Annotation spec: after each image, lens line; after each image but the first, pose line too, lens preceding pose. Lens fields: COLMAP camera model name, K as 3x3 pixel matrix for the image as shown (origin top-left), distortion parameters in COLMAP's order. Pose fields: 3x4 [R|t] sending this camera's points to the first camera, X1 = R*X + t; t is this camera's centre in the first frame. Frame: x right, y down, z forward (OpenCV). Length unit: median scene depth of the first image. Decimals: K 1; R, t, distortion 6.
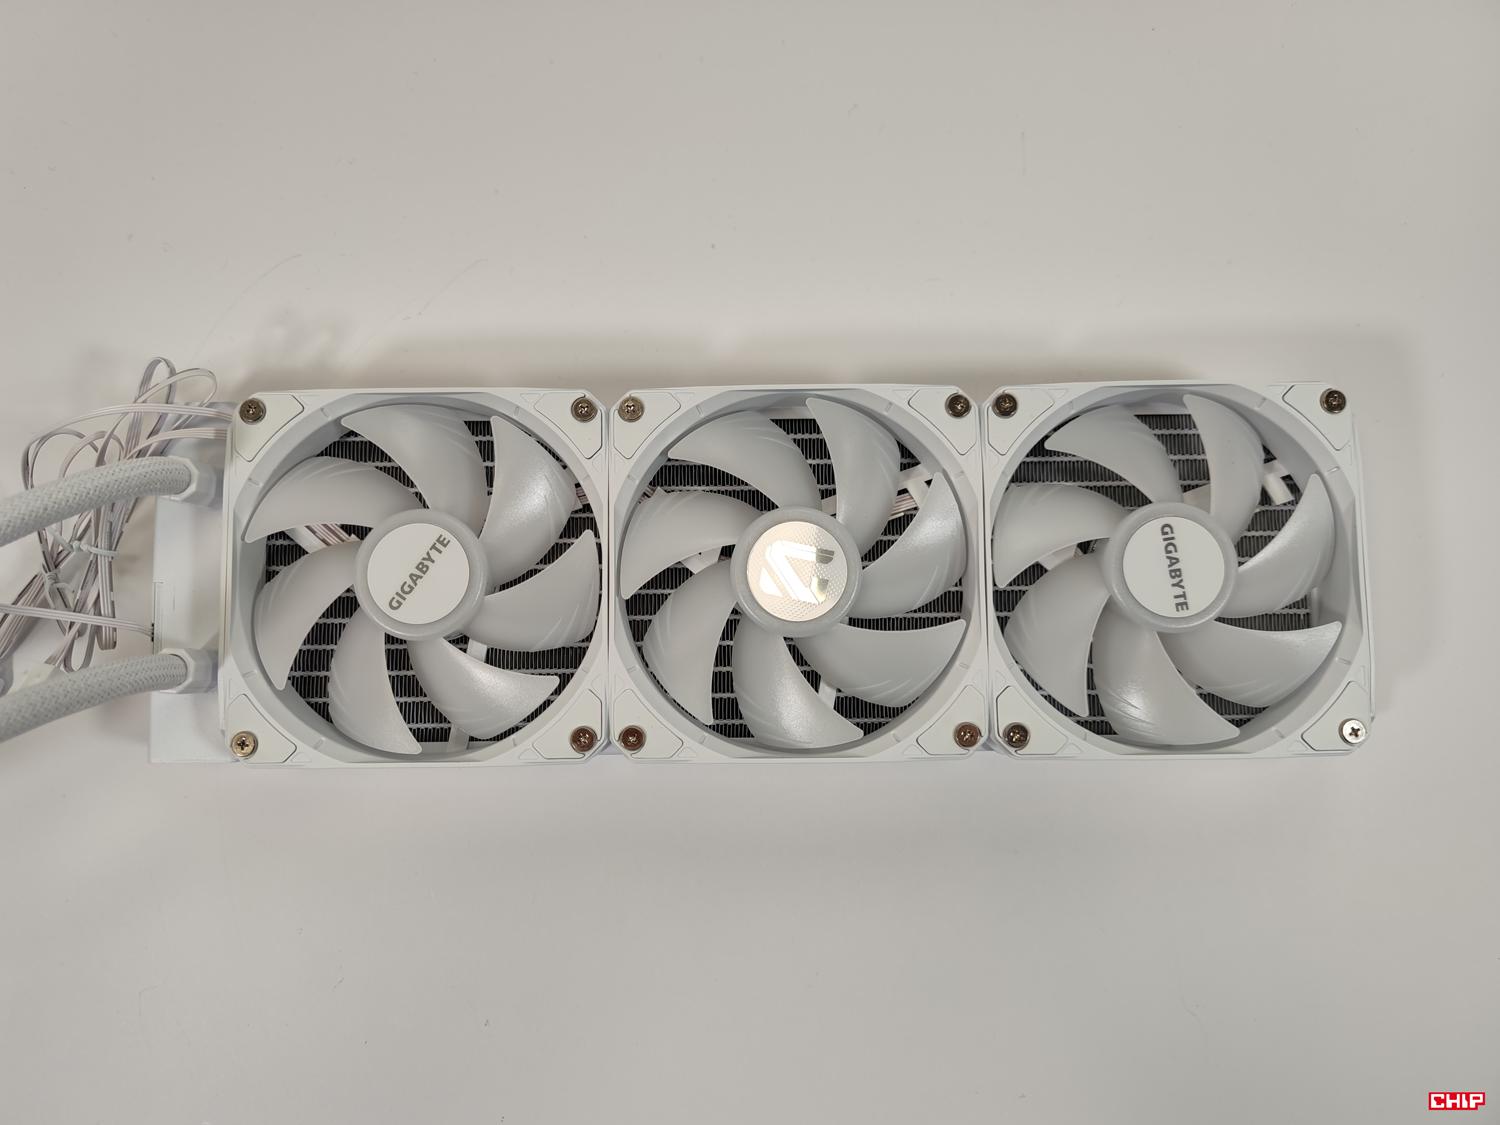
lens RADIAL K [[1103.8, 0, 747.8], [0, 1103.8, 559.1], [0, 0, 1]] dist [-0.024566, -0.011720]
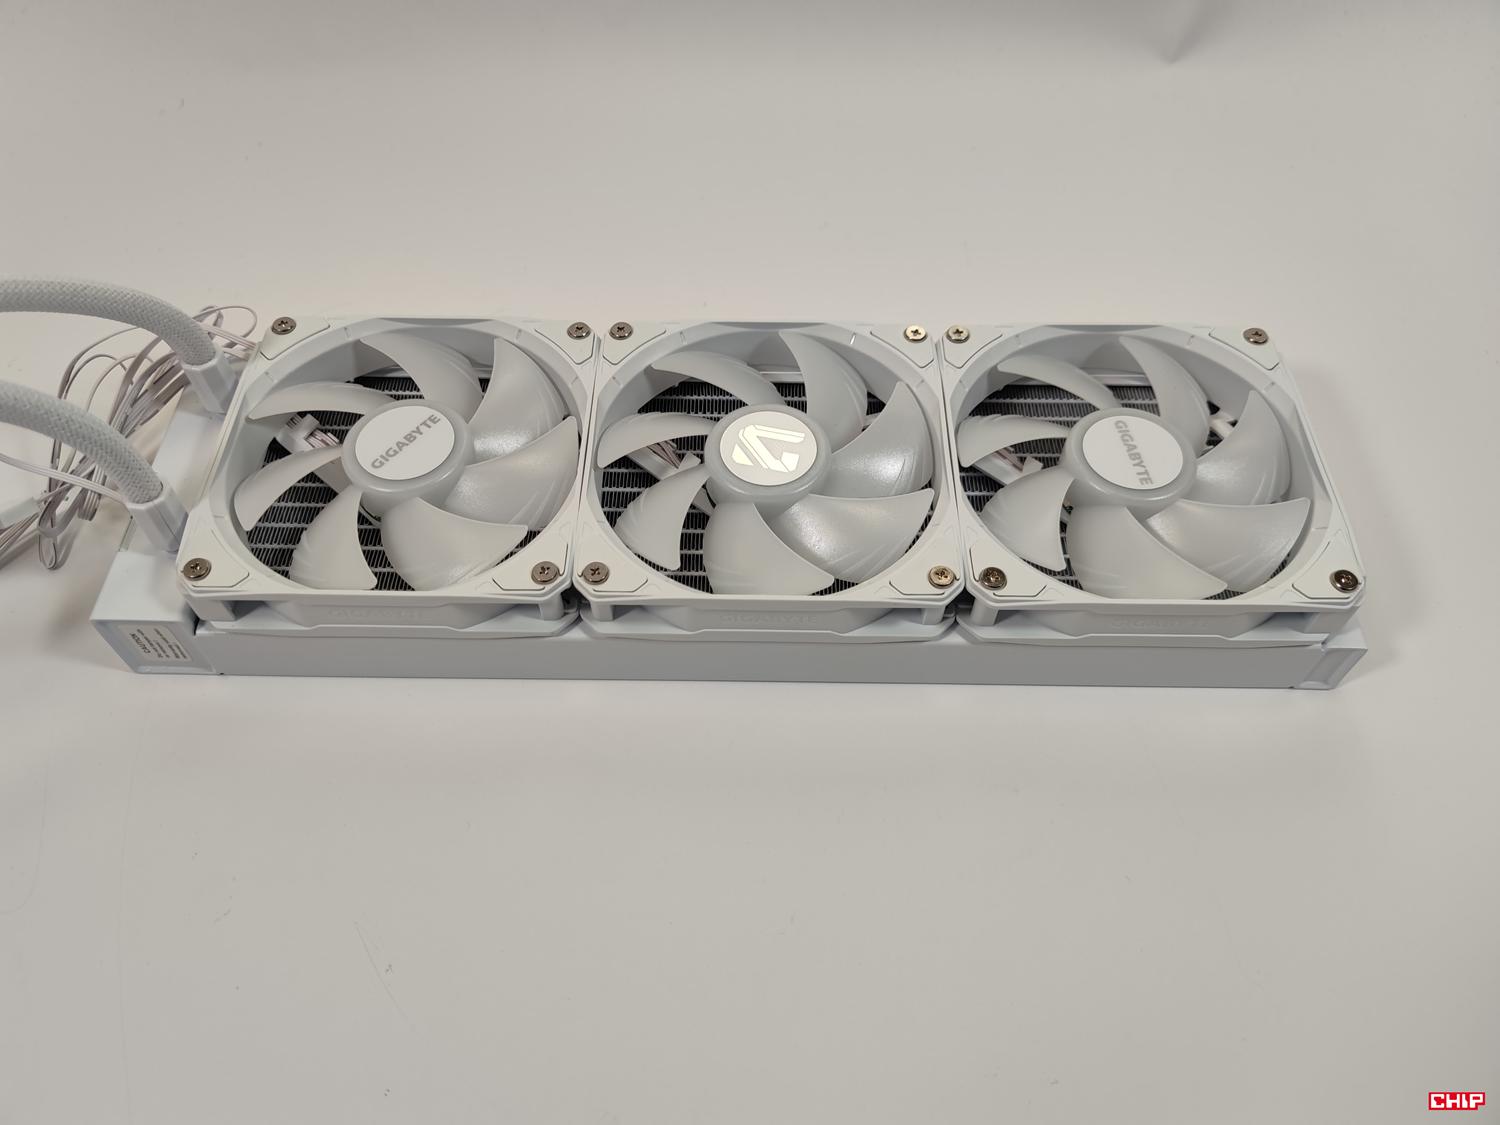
lens RADIAL K [[1103.8, 0, 750.5], [0, 1103.8, 553.3], [0, 0, 1]] dist [-0.024566, -0.011720]
pose [[0.999794, 0.013909, -0.014812, 0.044762], [-0.019451, 0.865965, -0.499727, 0.614012], [0.005876, 0.499912, 0.866056, 0.149290]]
